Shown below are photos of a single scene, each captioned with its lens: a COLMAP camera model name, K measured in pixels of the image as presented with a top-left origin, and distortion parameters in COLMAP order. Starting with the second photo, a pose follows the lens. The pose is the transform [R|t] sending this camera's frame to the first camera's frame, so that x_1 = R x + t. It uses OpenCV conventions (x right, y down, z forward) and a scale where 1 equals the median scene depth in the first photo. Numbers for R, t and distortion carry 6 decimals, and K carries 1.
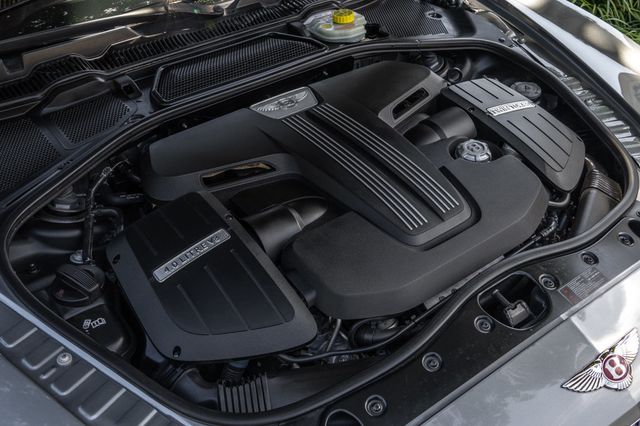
lens RADIAL K [[466.3, 0, 320.0], [0, 466.3, 213.0], [0, 0, 1]] dist [-0.011550, -0.003730]
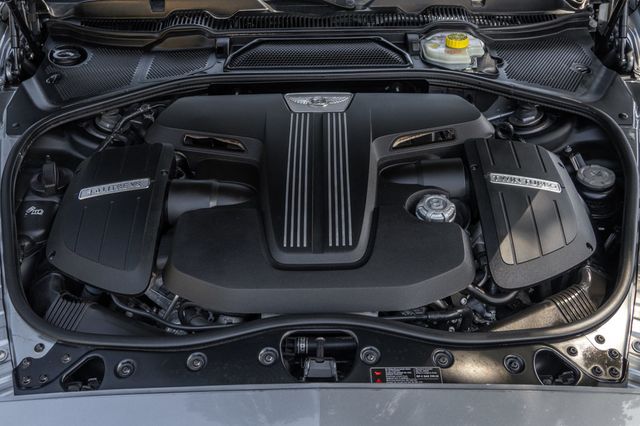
lens RADIAL K [[466.3, 0, 320.0], [0, 466.3, 213.0], [0, 0, 1]] dist [-0.011550, -0.003730]
pose [[0.864729, 0.380024, -0.328367, 0.415382], [-0.379503, 0.922658, 0.068414, -0.094240], [0.328969, 0.065456, 0.942069, 0.060471]]
